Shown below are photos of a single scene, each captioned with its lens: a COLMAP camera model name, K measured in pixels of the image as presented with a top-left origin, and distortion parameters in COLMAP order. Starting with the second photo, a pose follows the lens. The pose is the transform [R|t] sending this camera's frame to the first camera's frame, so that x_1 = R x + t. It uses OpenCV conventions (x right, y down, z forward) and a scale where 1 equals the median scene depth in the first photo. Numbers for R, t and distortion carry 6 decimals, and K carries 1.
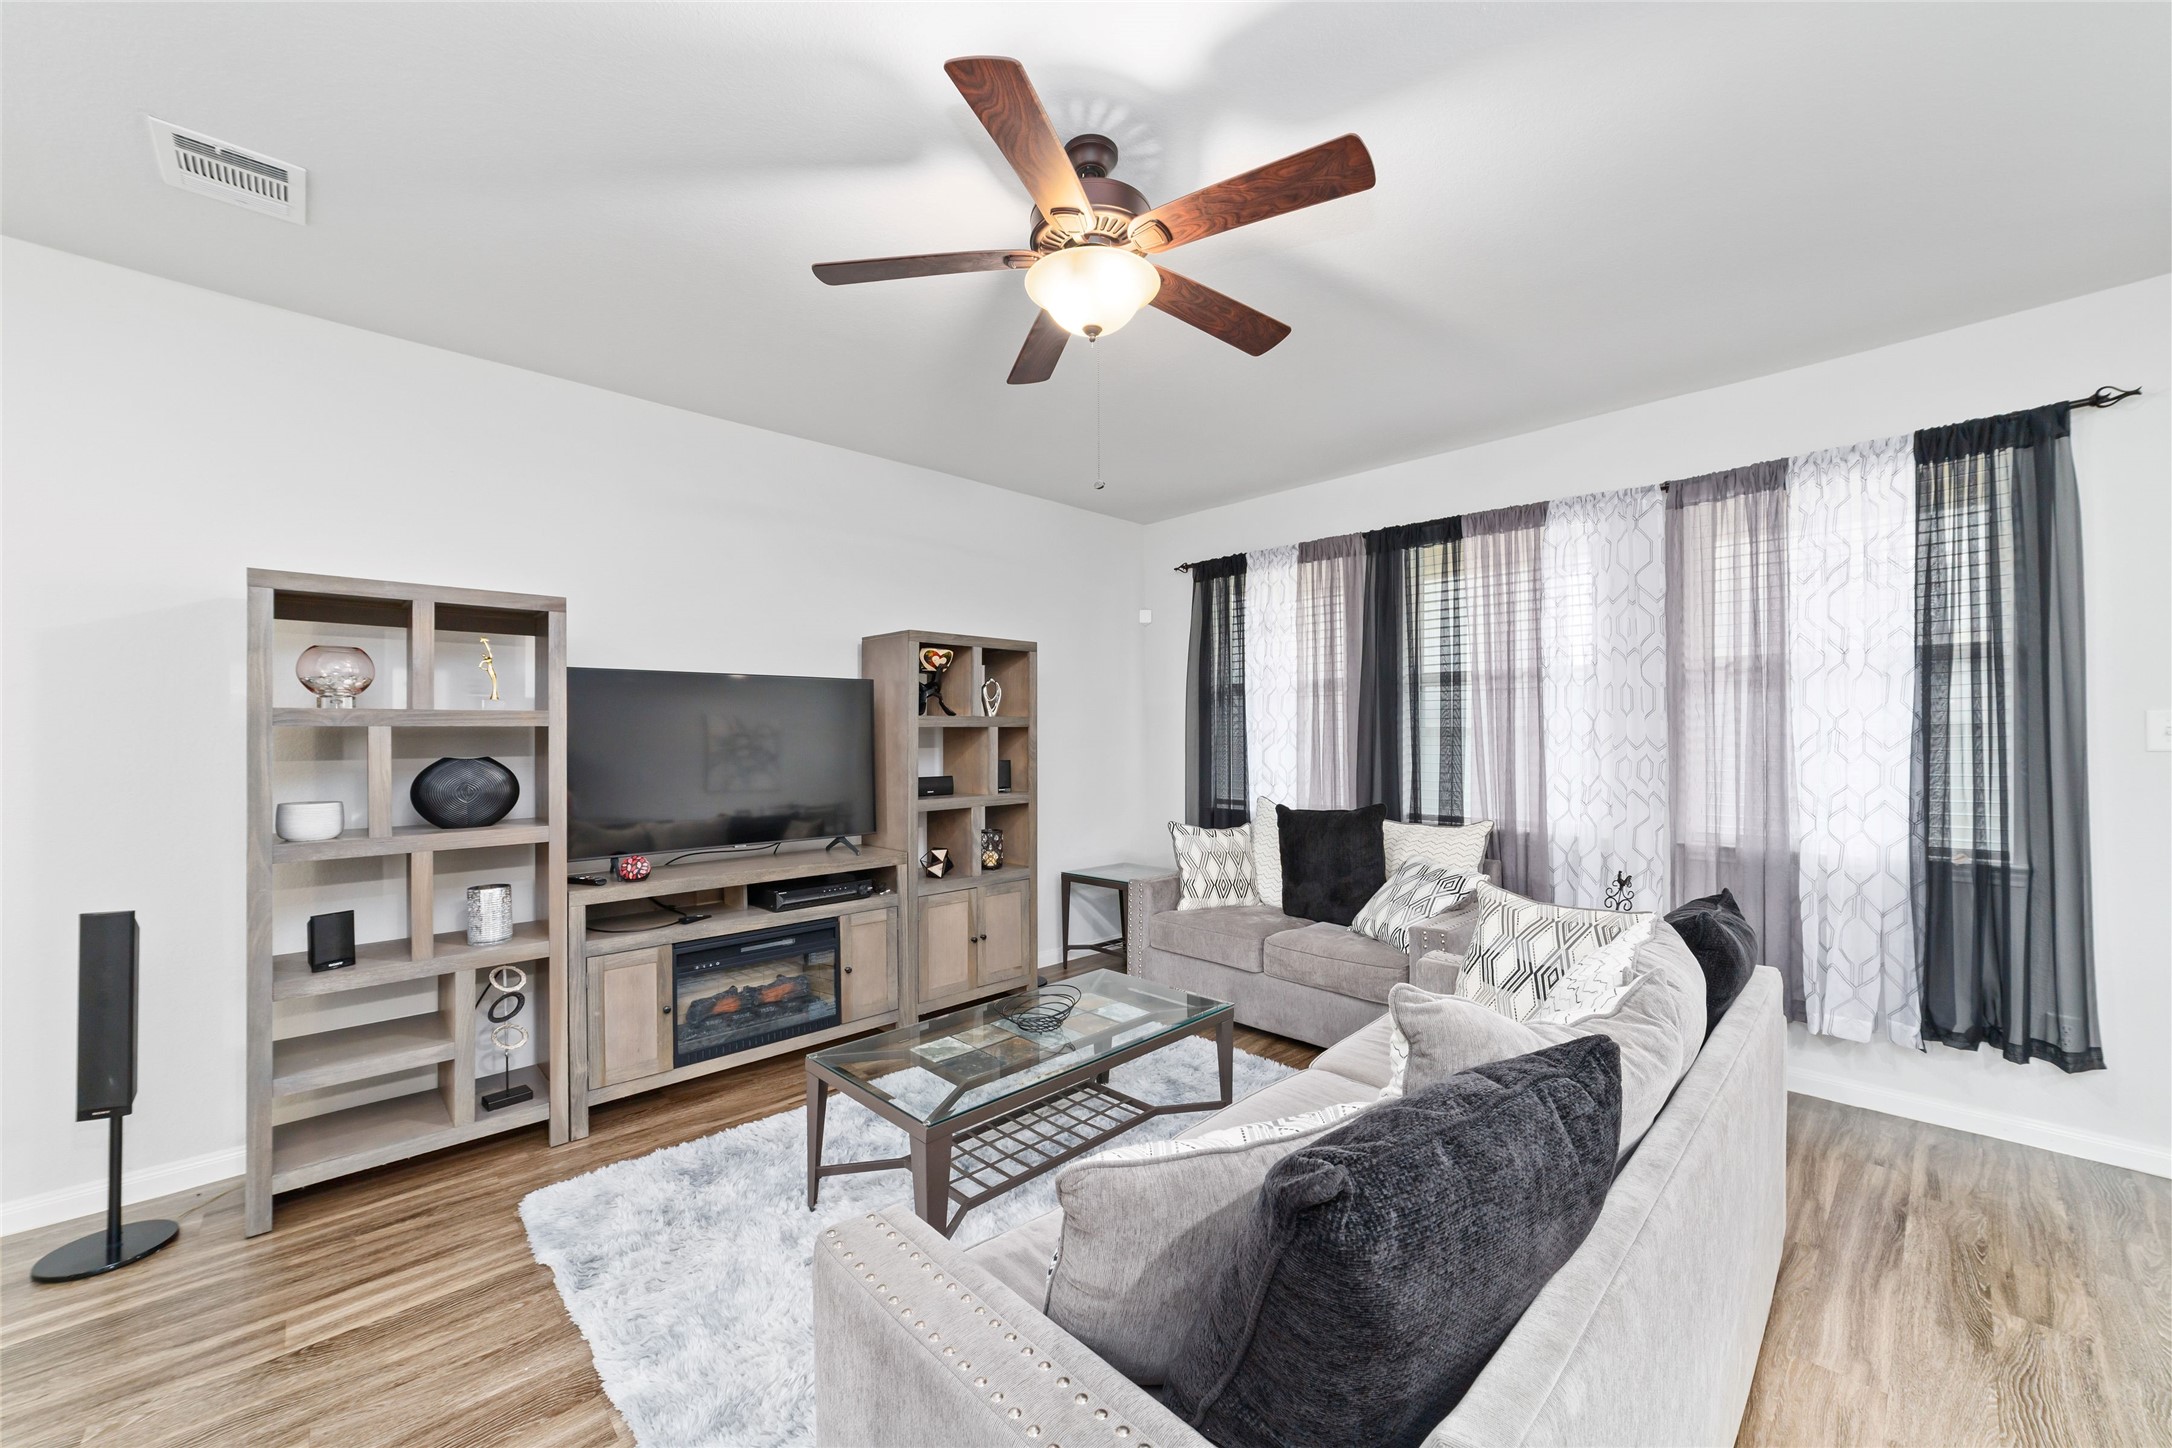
lens RADIAL K [[840.3, 0, 1086.7], [0, 840.3, 735.1], [0, 0, 1]] dist [-0.022309, 0.009542]
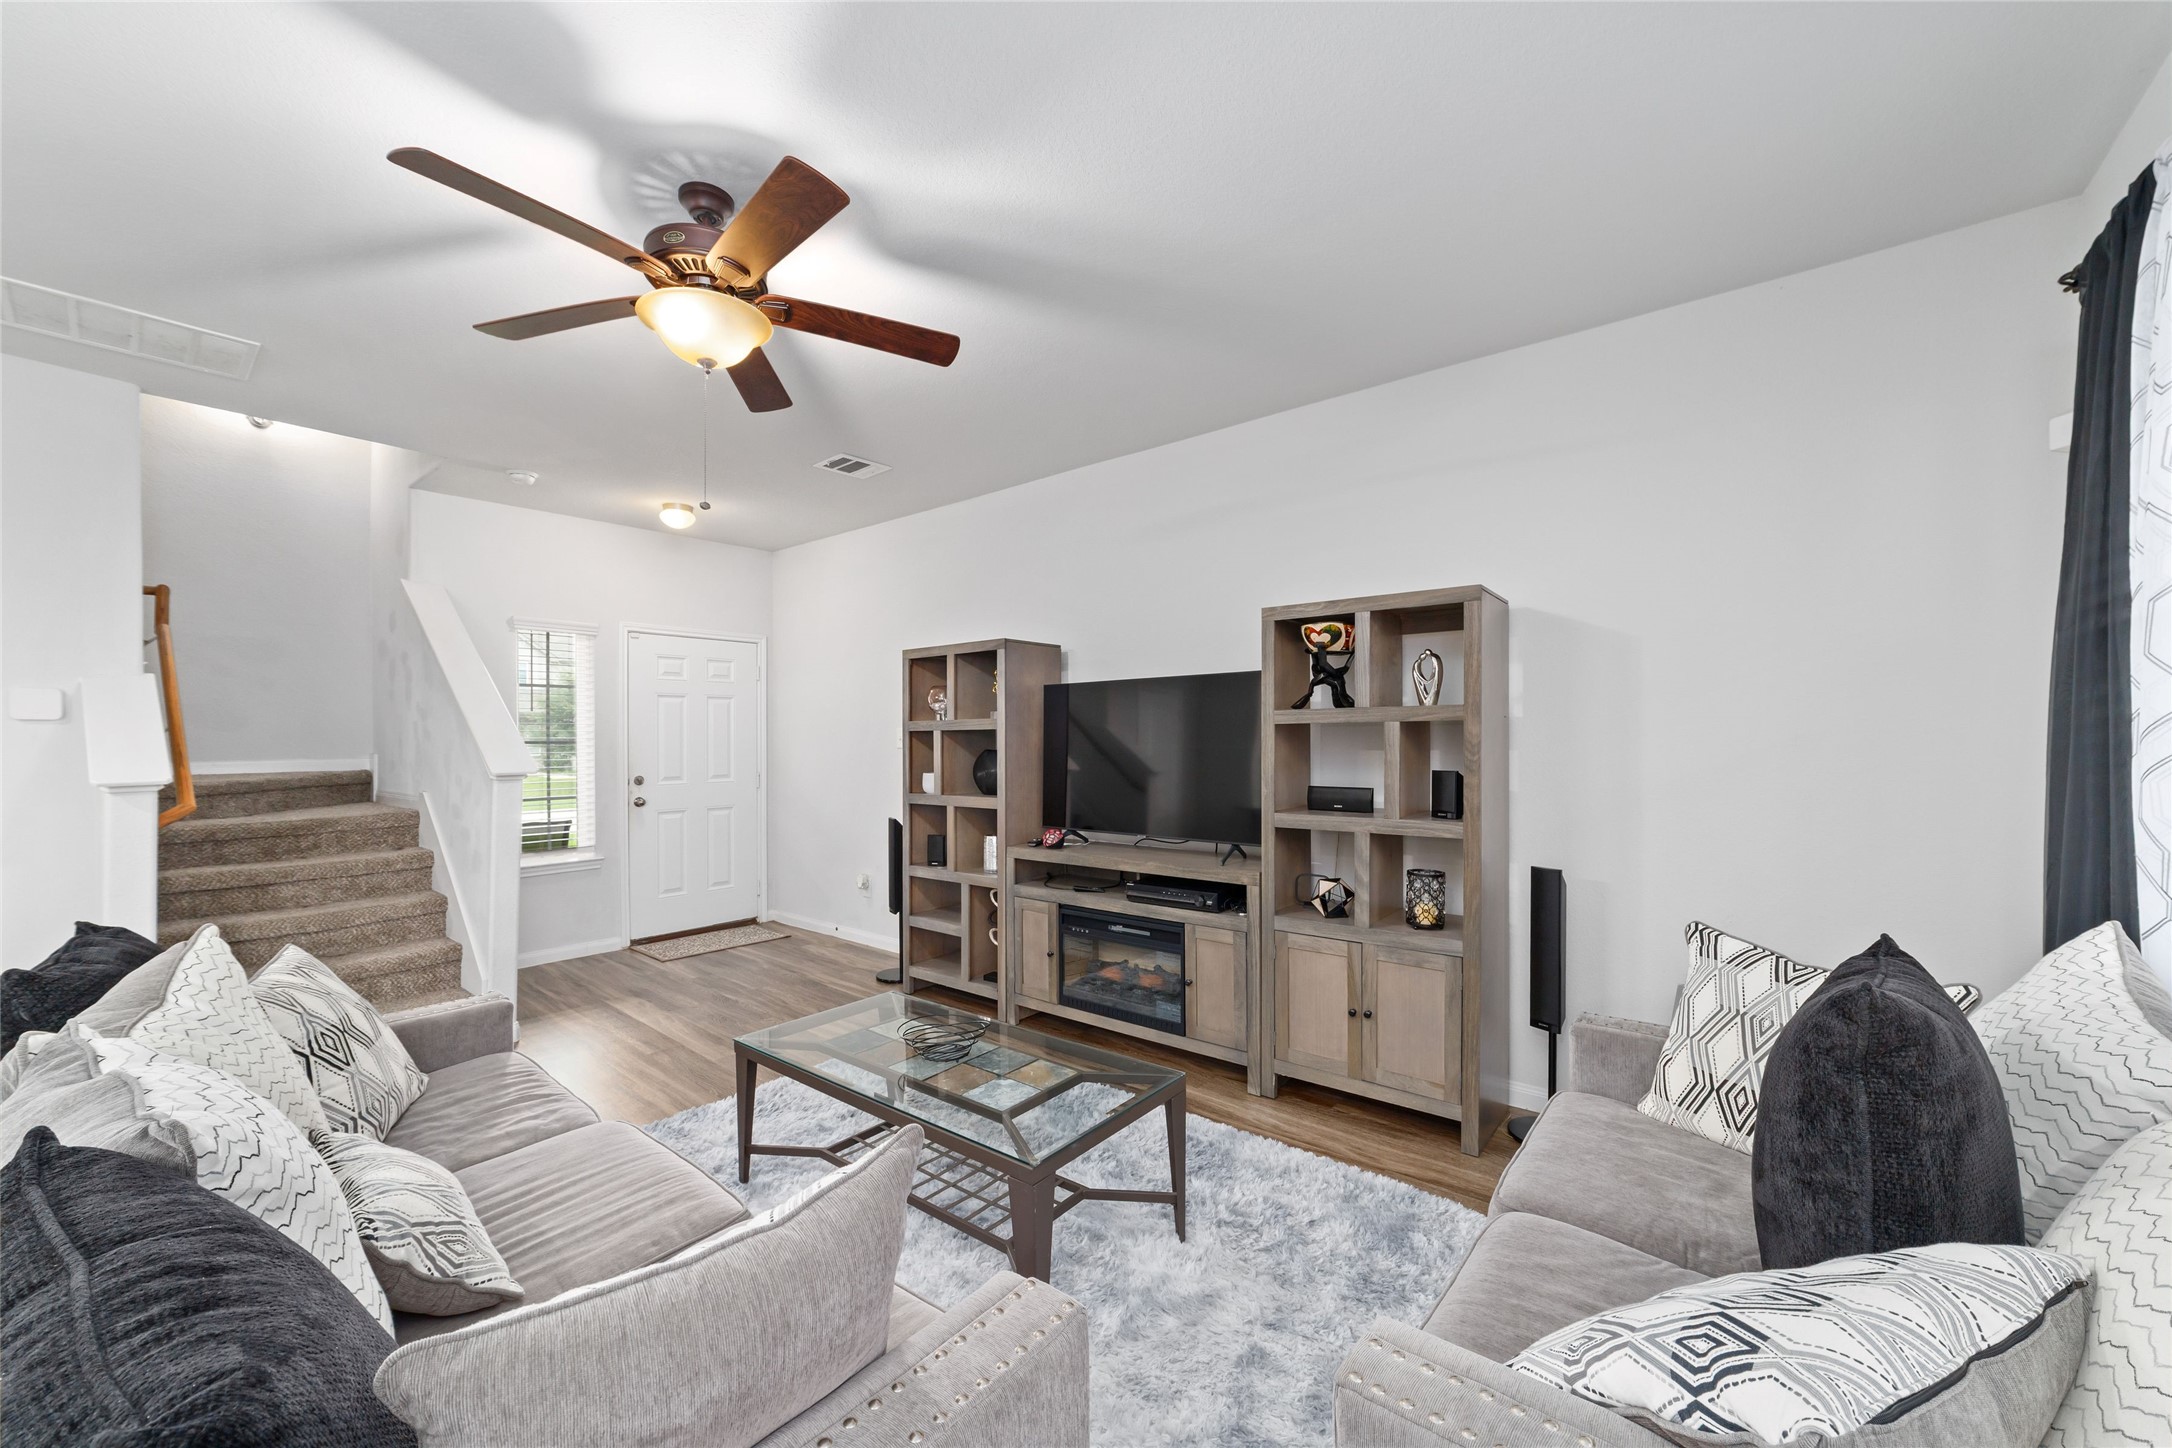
lens RADIAL K [[840.3, 0, 1086.7], [0, 840.3, 735.1], [0, 0, 1]] dist [-0.022309, 0.009542]
pose [[0.105861, -0.004049, -0.994373, 0.656204], [0.002935, 0.999989, -0.003759, 0.004025], [0.994377, -0.002521, 0.105872, 0.797502]]
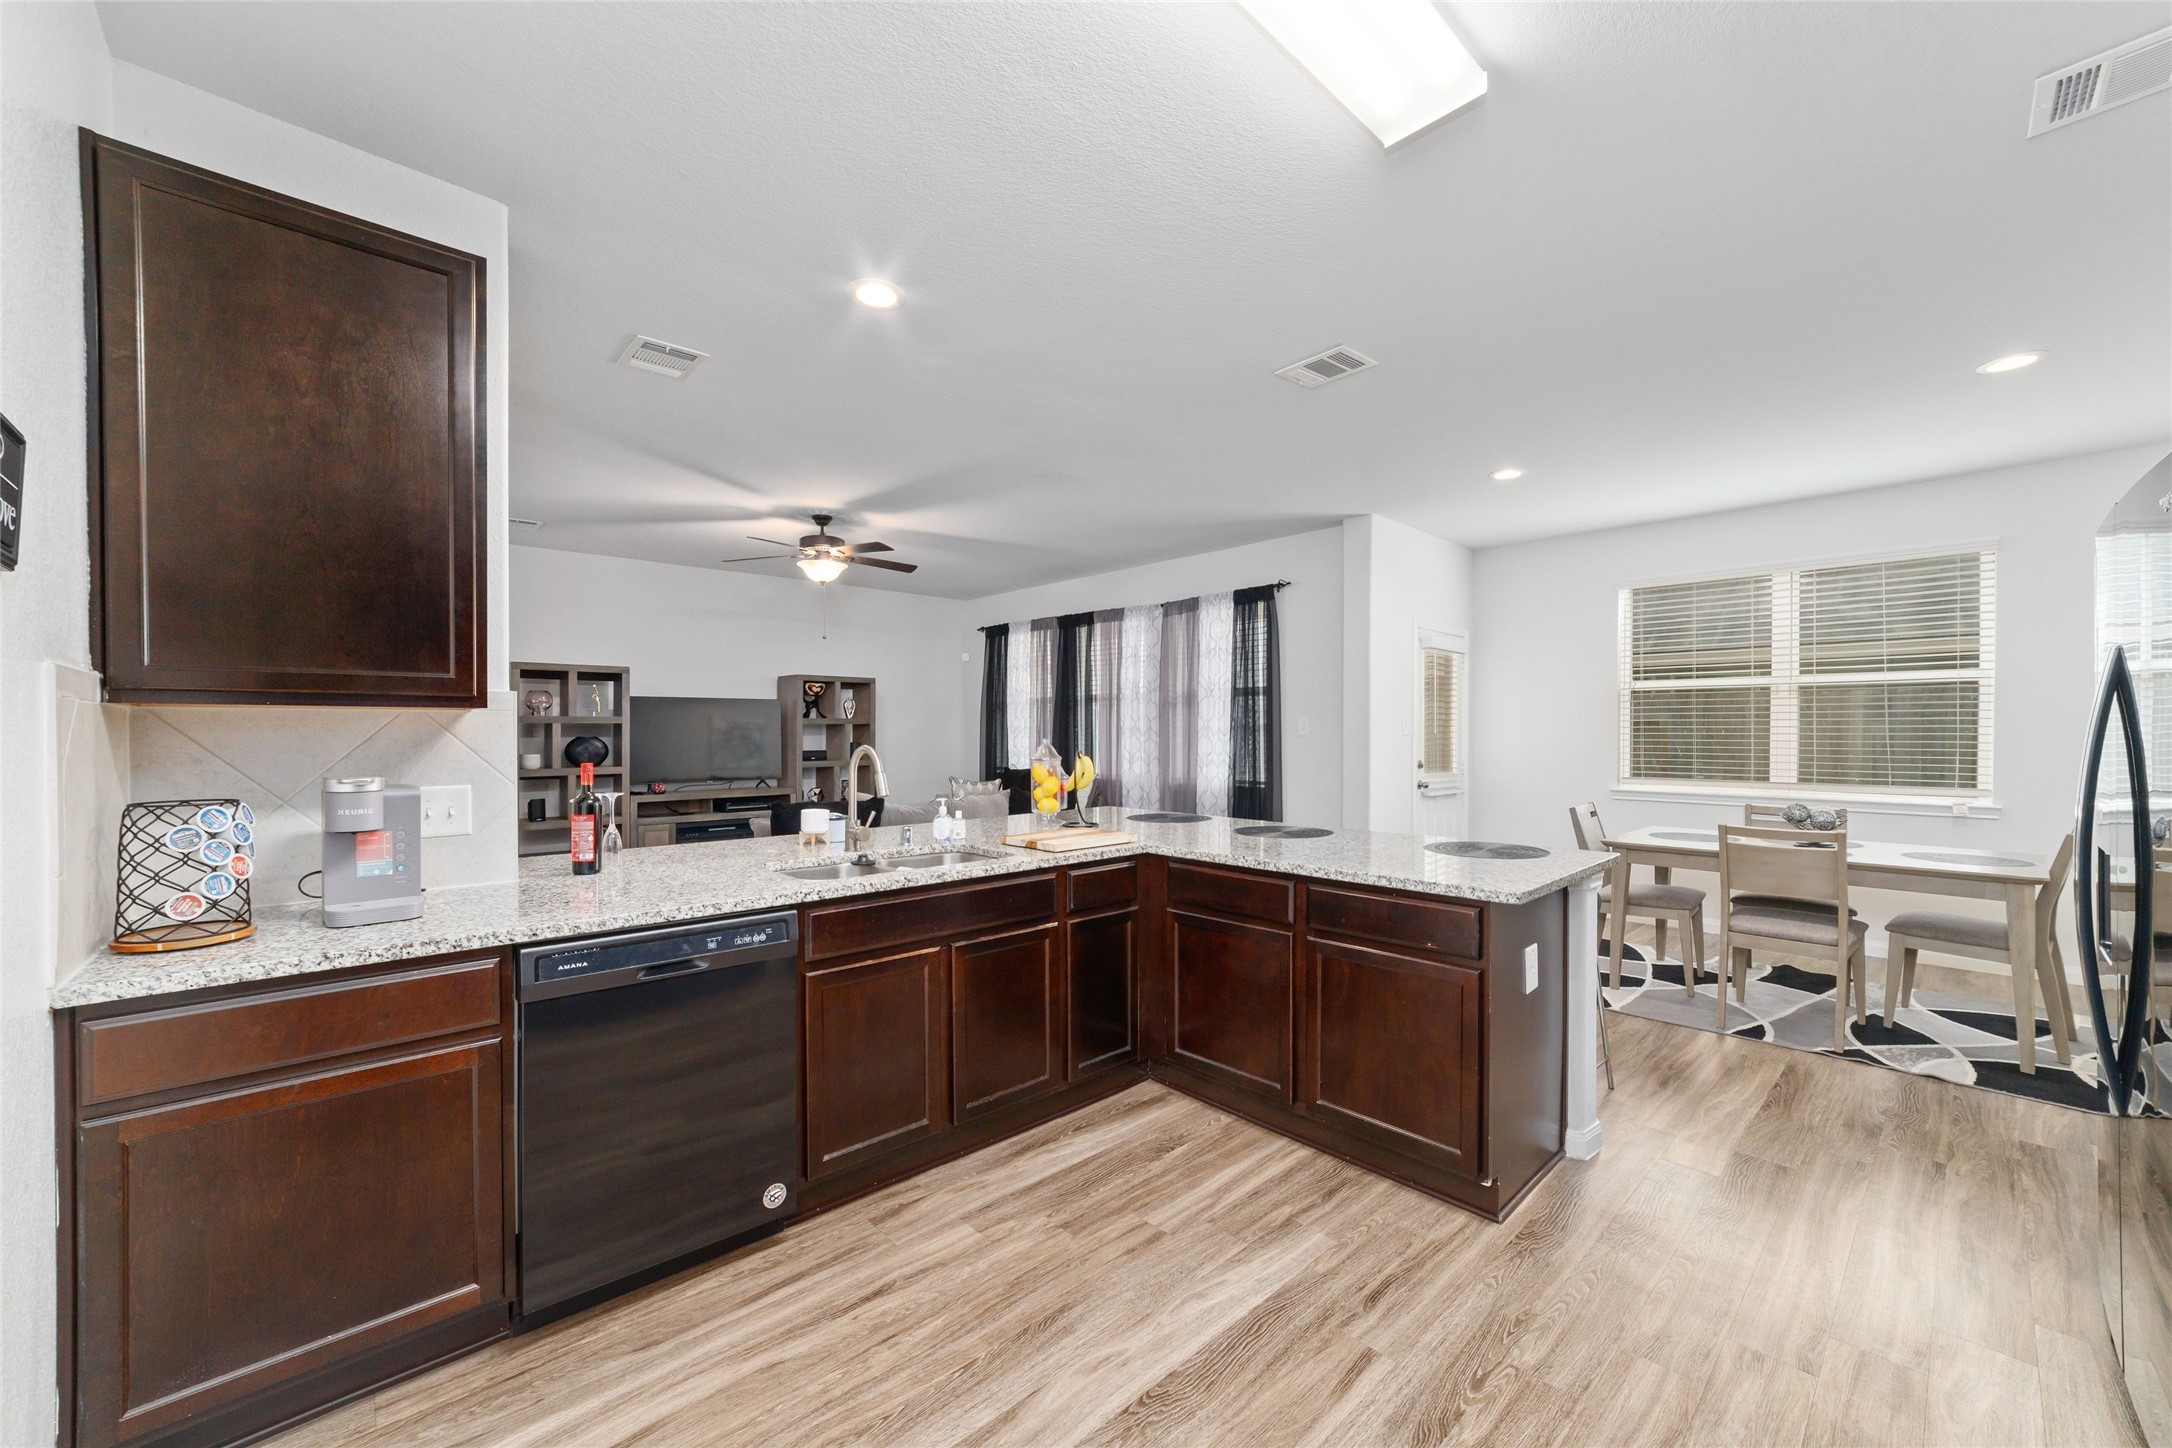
lens RADIAL K [[840.3, 0, 1086.7], [0, 840.3, 735.1], [0, 0, 1]] dist [-0.022309, 0.009542]
pose [[0.999723, 0.002934, -0.023356, 0.558420], [-0.002831, 0.999986, 0.004417, 0.006552], [0.023369, -0.004350, 0.999717, -1.032484]]
